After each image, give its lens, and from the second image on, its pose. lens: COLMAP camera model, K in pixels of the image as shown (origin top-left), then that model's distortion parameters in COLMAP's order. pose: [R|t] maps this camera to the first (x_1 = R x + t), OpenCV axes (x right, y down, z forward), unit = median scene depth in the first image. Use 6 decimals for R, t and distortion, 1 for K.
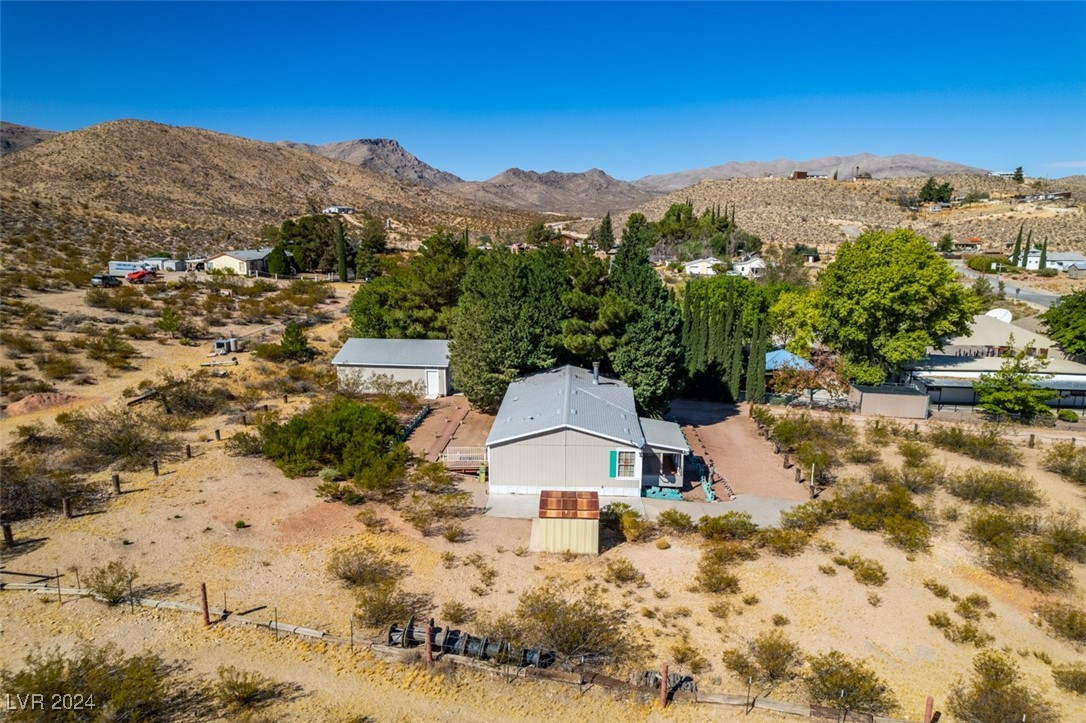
lens RADIAL K [[696.4, 0, 544.9], [0, 696.4, 361.4], [0, 0, 1]] dist [-0.081872, 0.075631]
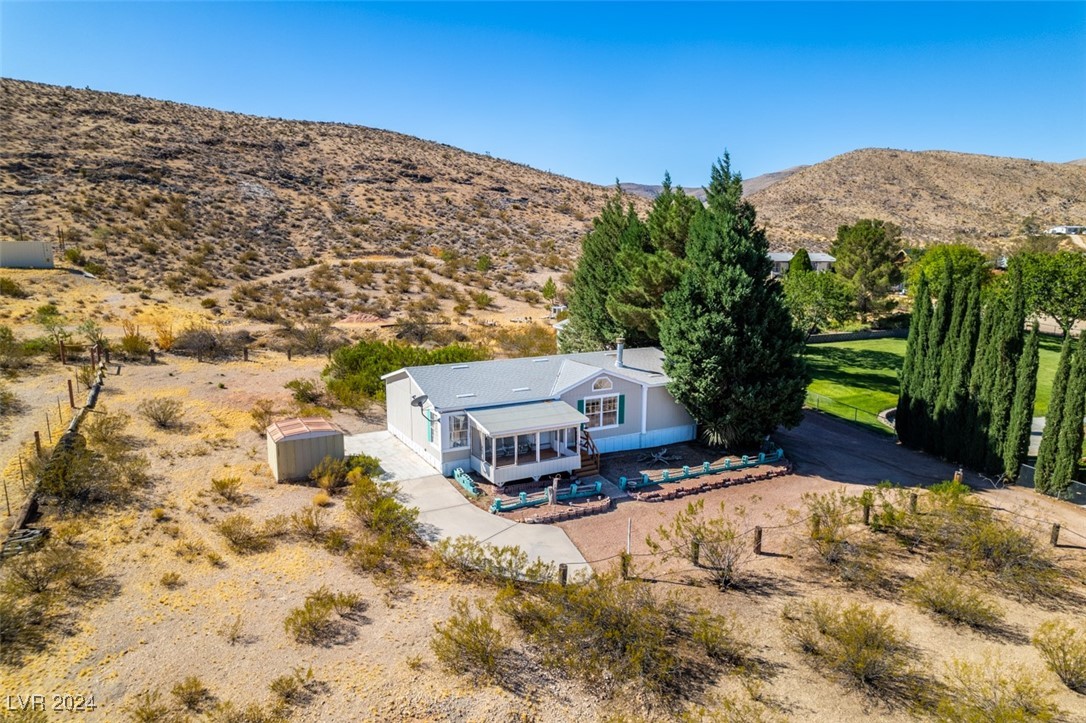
lens RADIAL K [[696.4, 0, 544.9], [0, 696.4, 361.4], [0, 0, 1]] dist [-0.081872, 0.075631]
pose [[0.525436, 0.140615, -0.839133, 0.092456], [-0.175907, 0.982894, 0.054558, -0.000066], [0.832451, 0.118943, 0.541183, 0.068444]]
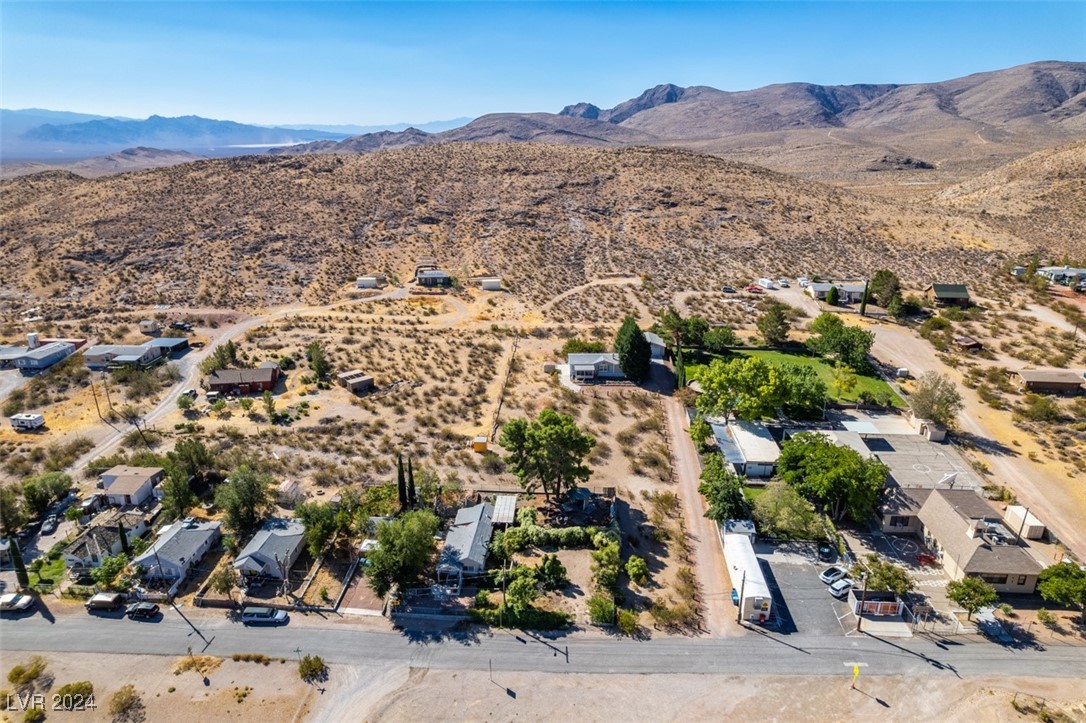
lens RADIAL K [[696.4, 0, 544.9], [0, 696.4, 361.4], [0, 0, 1]] dist [-0.081872, 0.075631]
pose [[0.052822, 0.318684, -0.946388, 0.482318], [-0.201557, 0.931609, 0.302457, -0.135449], [0.978051, 0.174775, 0.113442, 0.030511]]
